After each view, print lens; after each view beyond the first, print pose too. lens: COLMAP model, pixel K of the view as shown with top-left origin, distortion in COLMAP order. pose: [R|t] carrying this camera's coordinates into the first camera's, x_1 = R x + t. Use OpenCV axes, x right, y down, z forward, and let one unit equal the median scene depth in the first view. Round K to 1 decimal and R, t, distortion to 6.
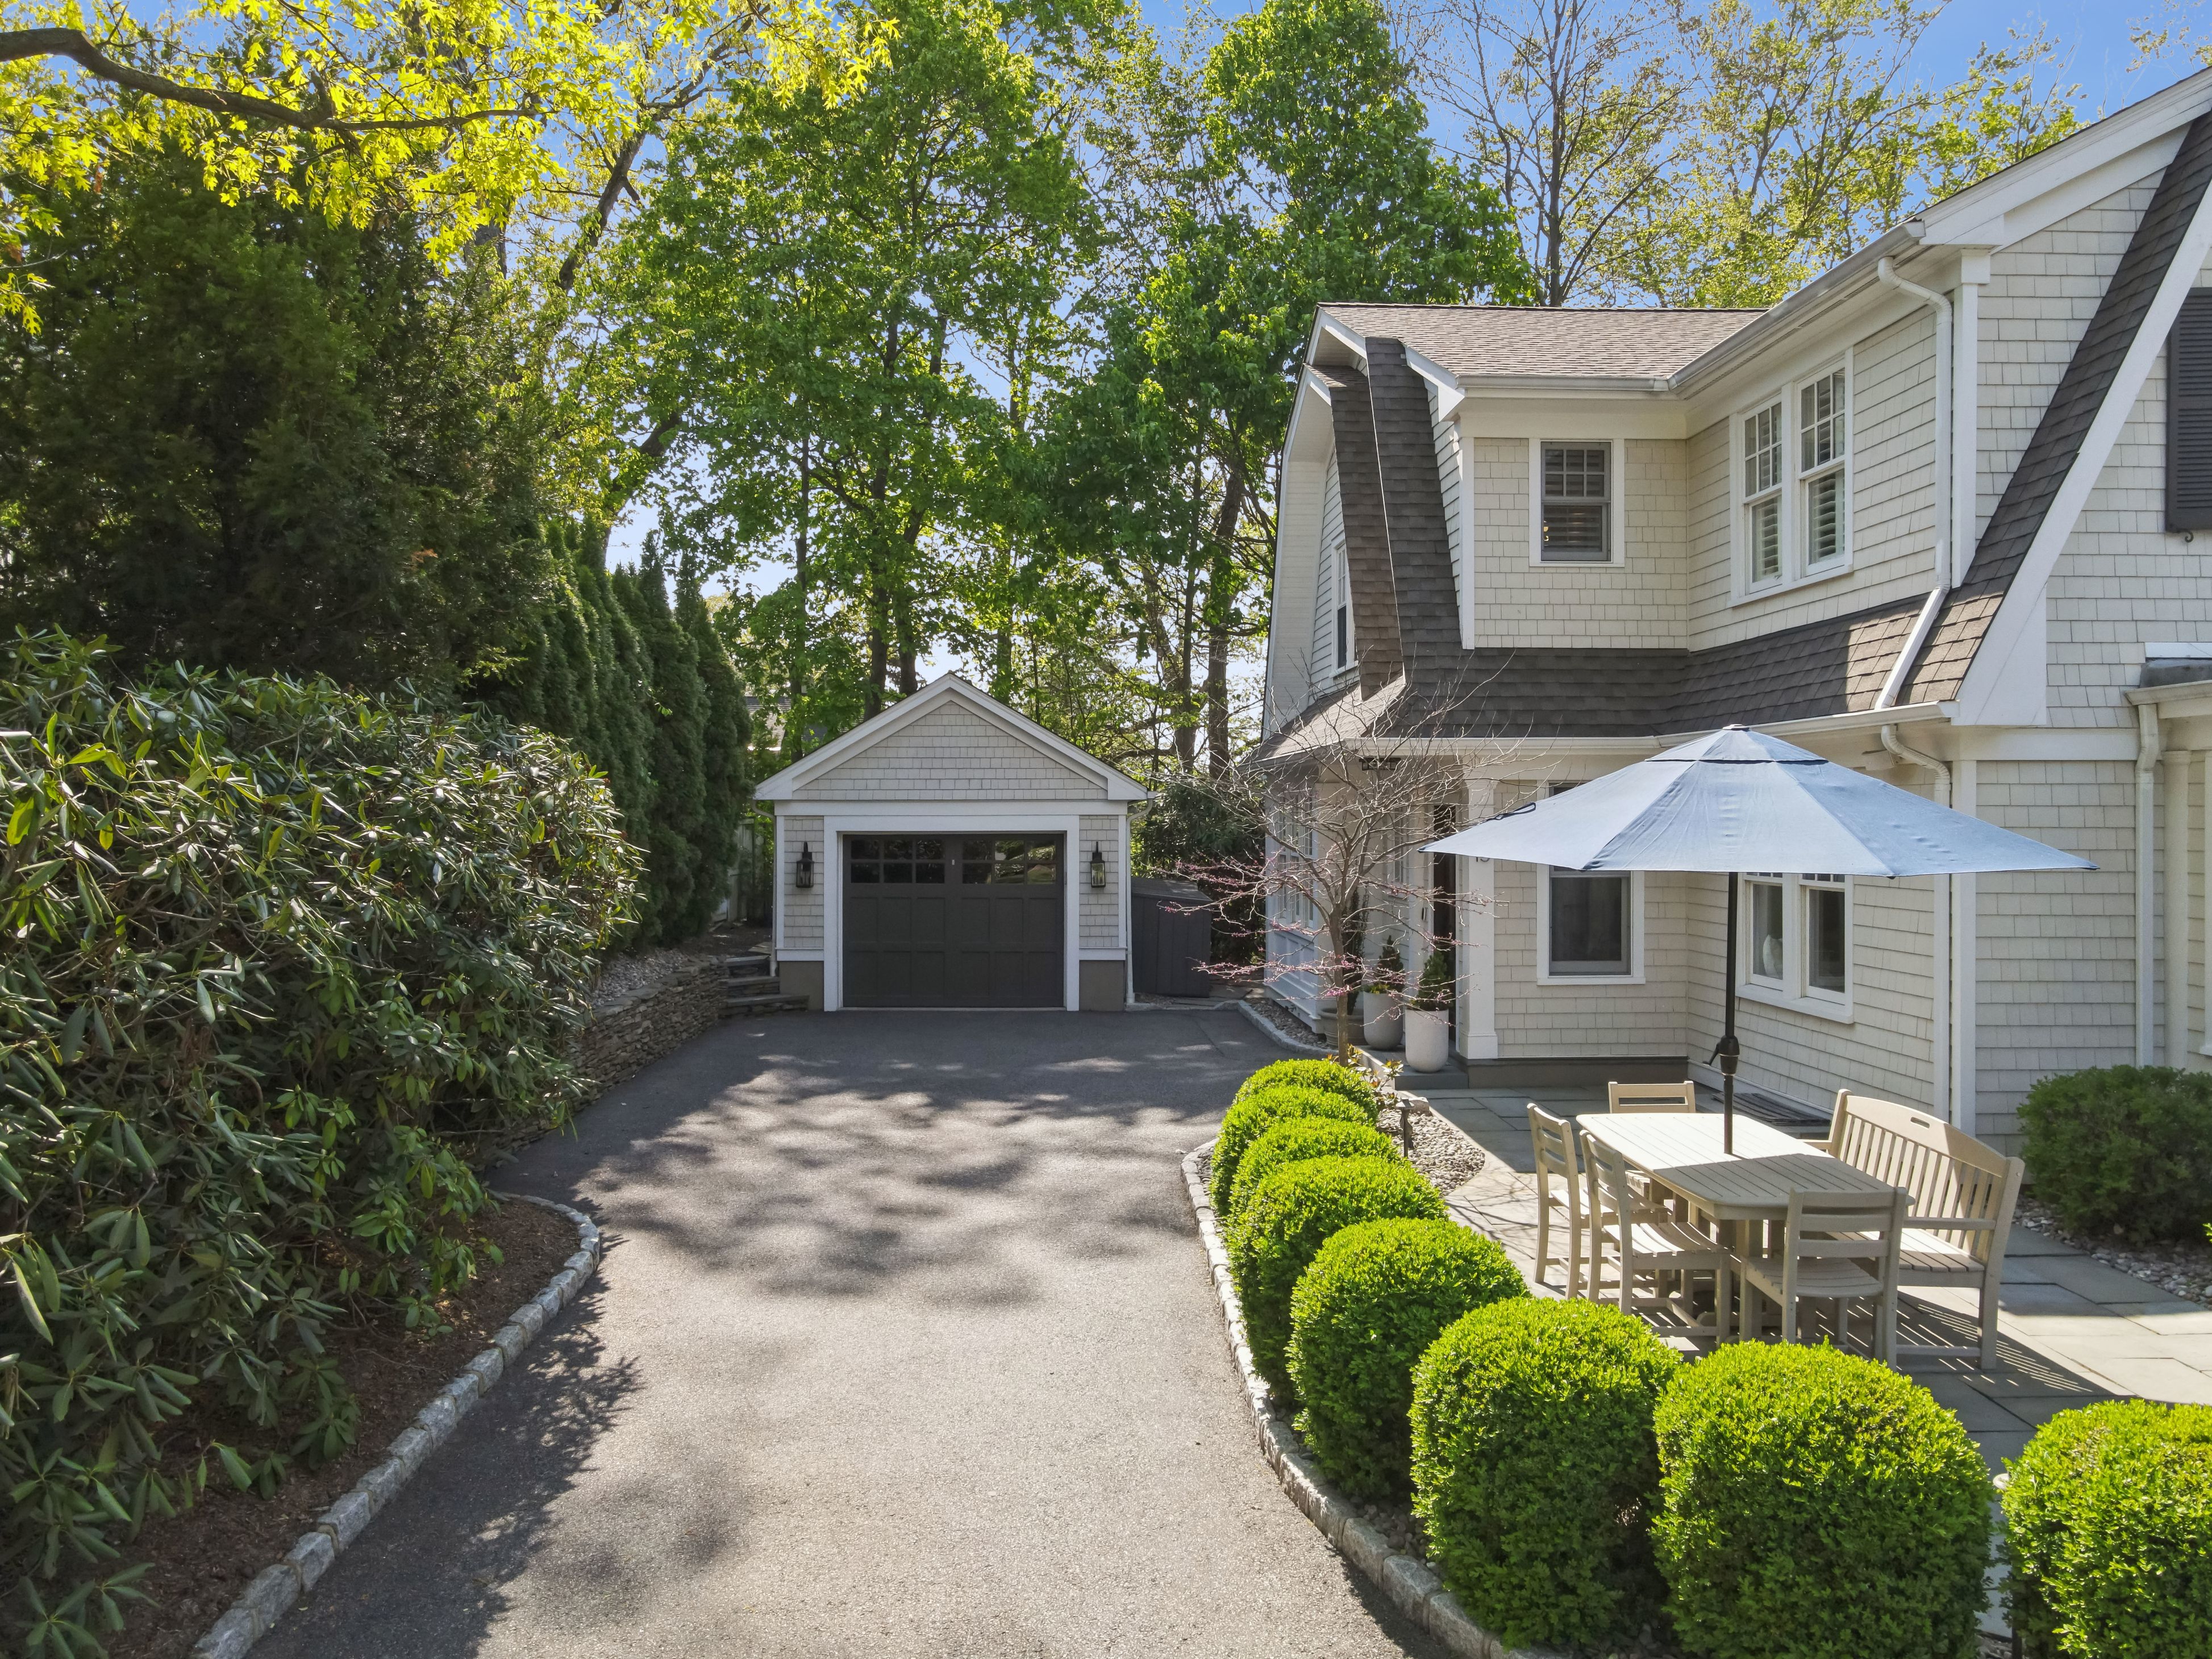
lens RADIAL K [[1666.6, 0, 1091.8], [0, 1666.6, 819.6], [0, 0, 1]] dist [-0.003590, 0.038781]
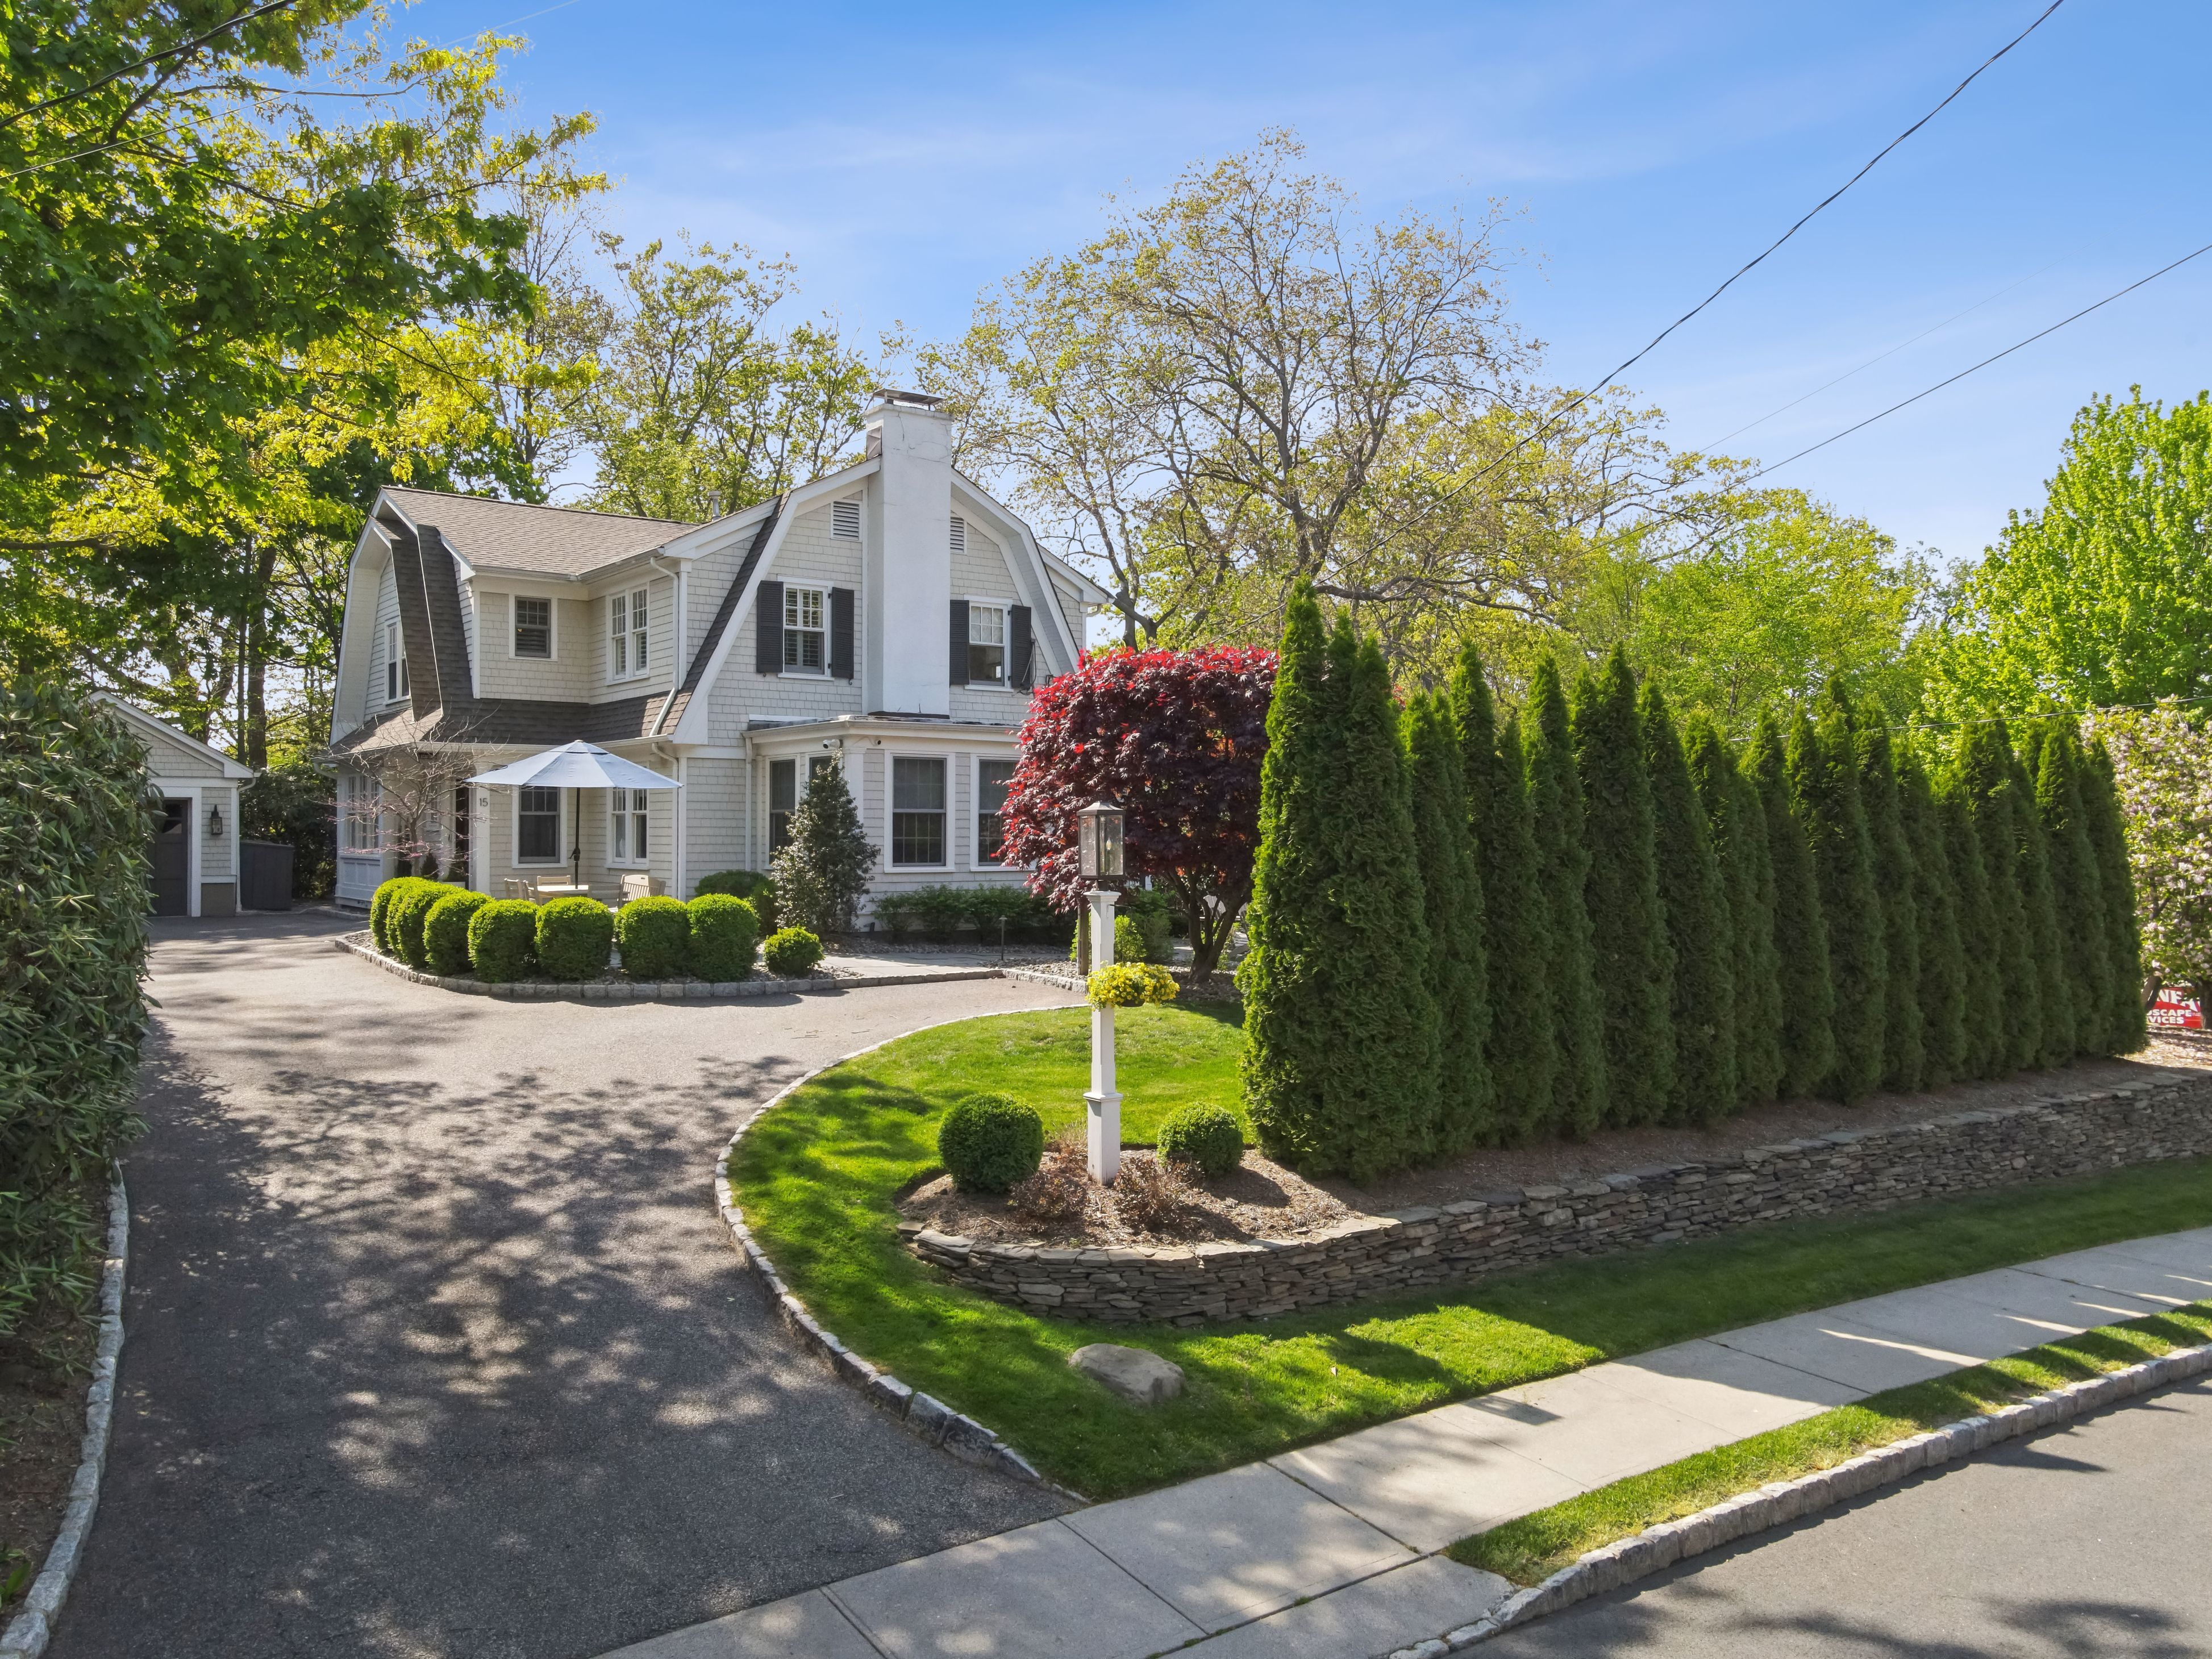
lens RADIAL K [[1666.6, 0, 1119.2], [0, 1666.6, 818.8], [0, 0, 1]] dist [-0.003590, 0.038781]
pose [[0.823752, 0.005106, 0.566928, -0.293053], [0.000037, 0.999959, -0.009059, 0.064573], [-0.566951, 0.007483, 0.823718, -1.167692]]
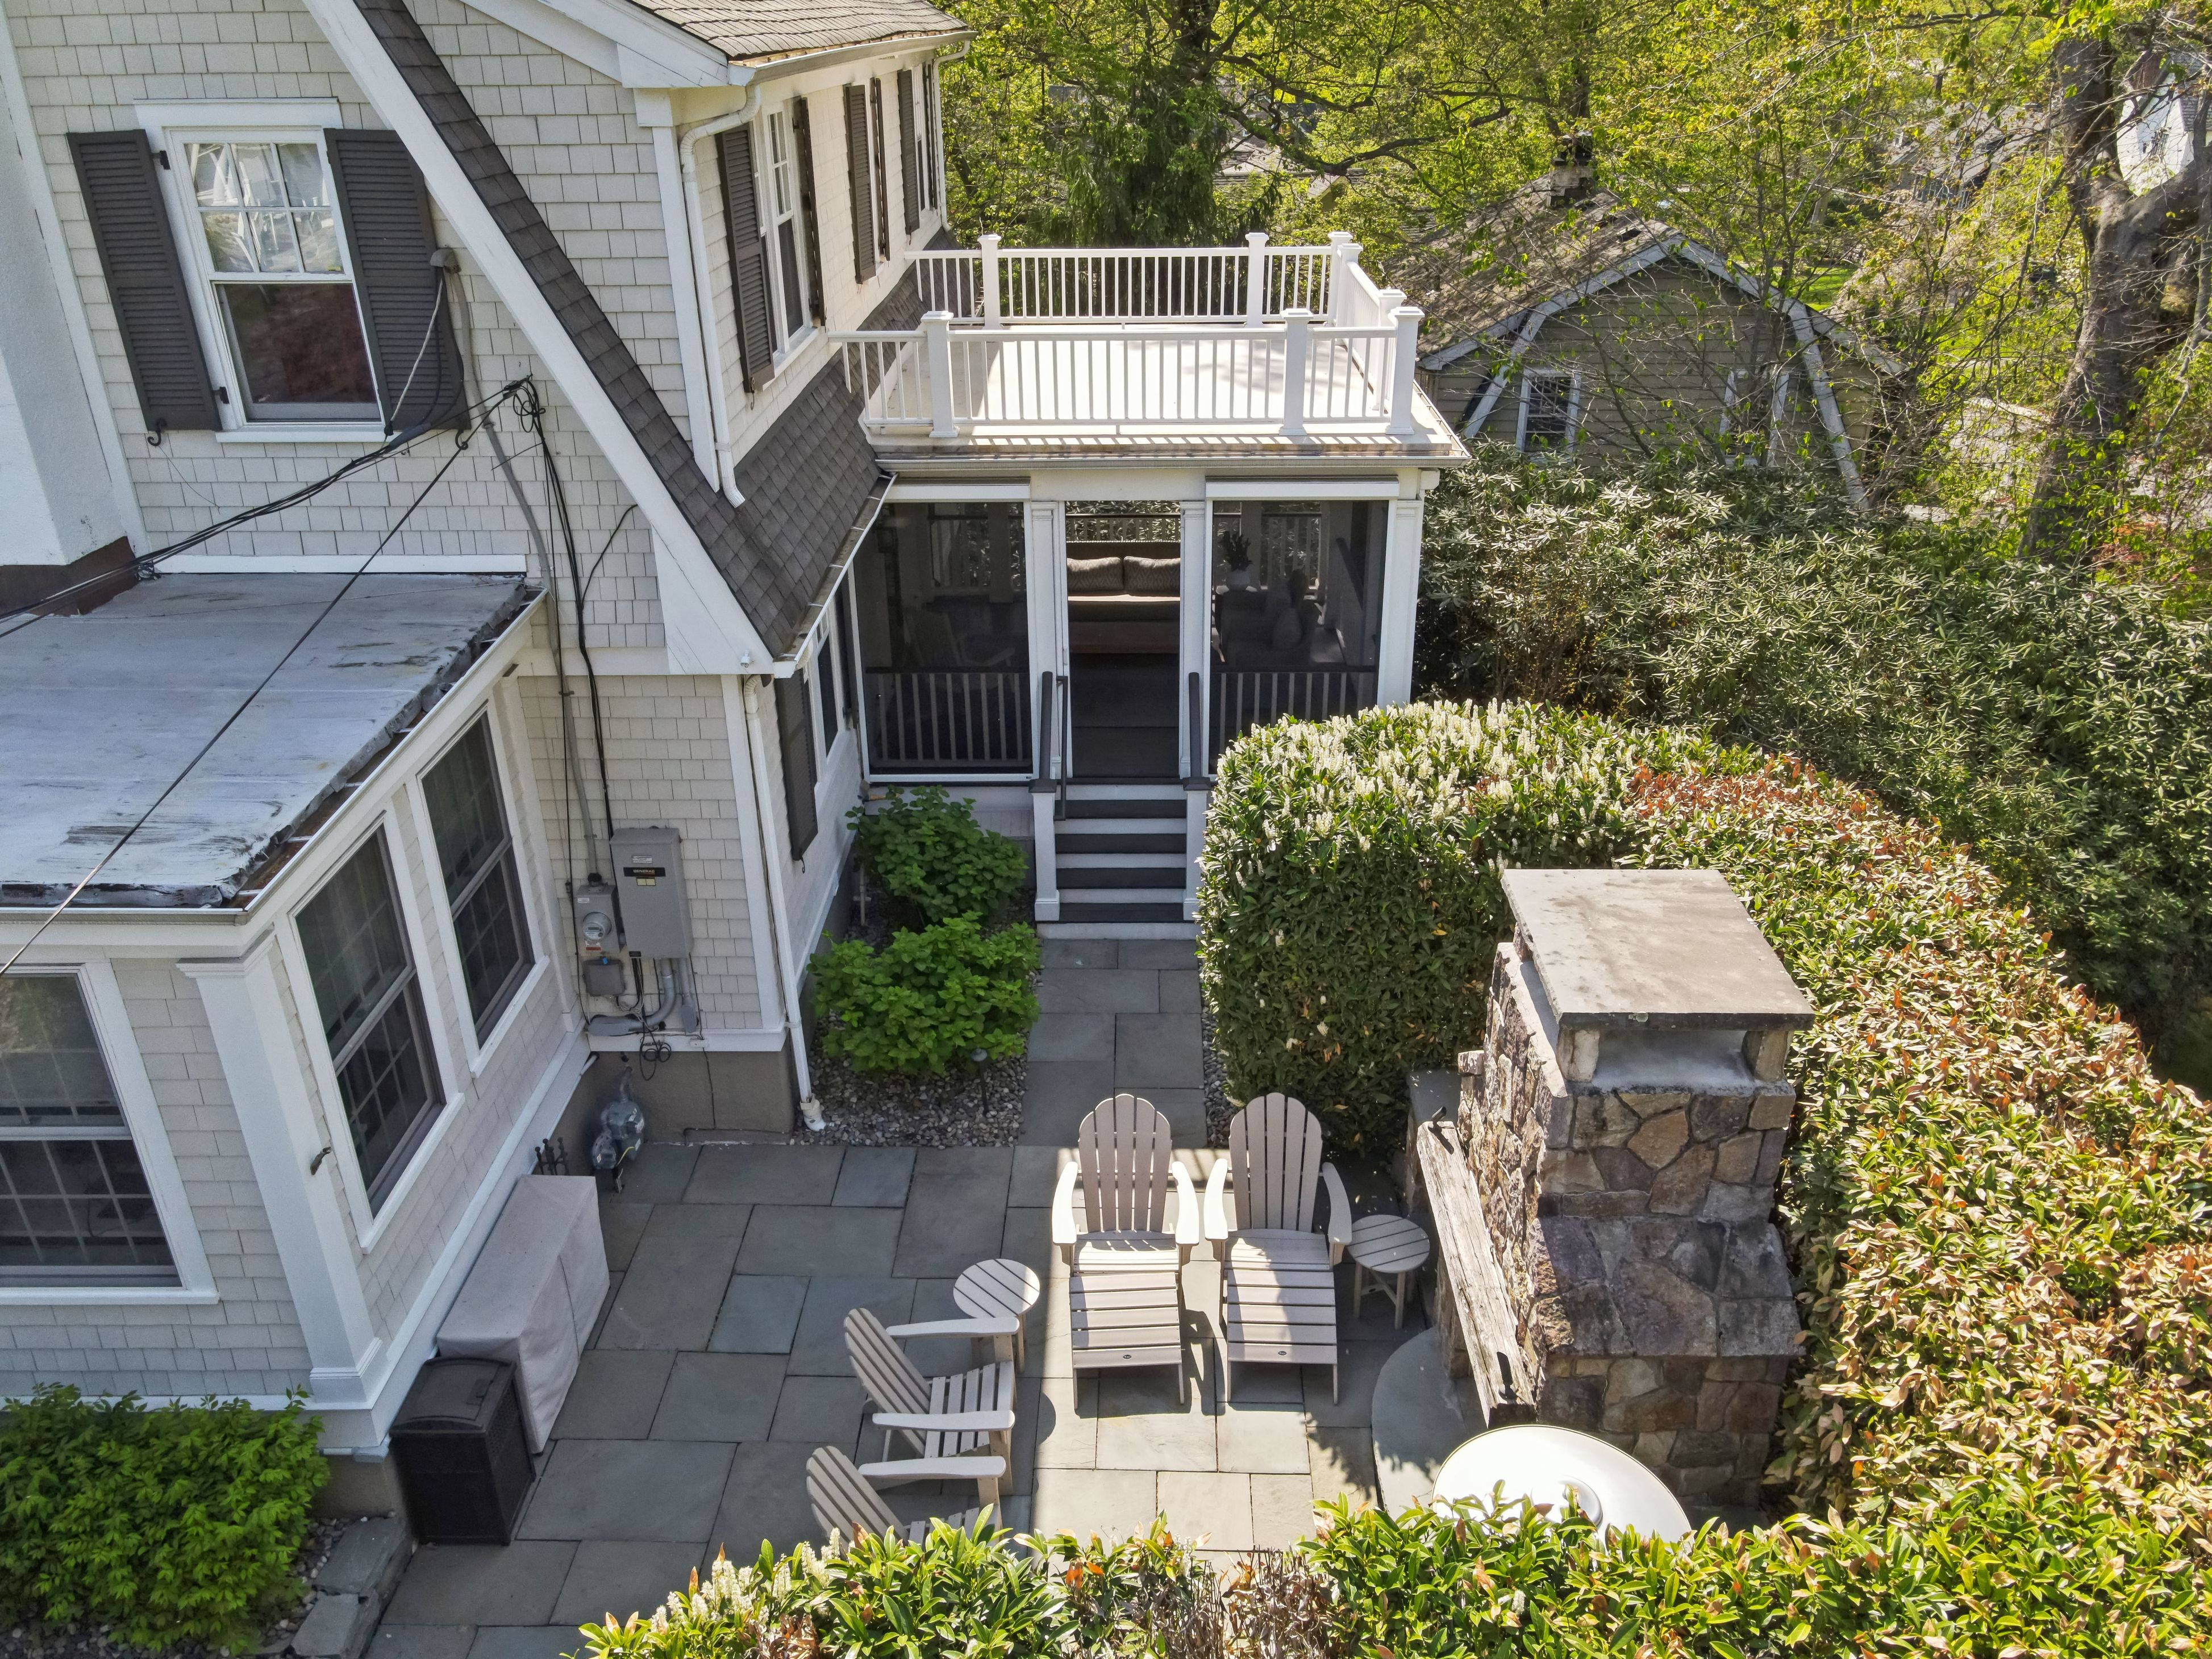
lens RADIAL K [[1666.6, 0, 1110.4], [0, 1666.6, 833.9], [0, 0, 1]] dist [-0.003590, 0.038781]
pose [[0.998206, 0.009873, -0.059051, 1.215864], [0.017565, 0.894618, 0.446486, -0.285917], [0.057236, -0.446722, 0.892840, 0.126654]]
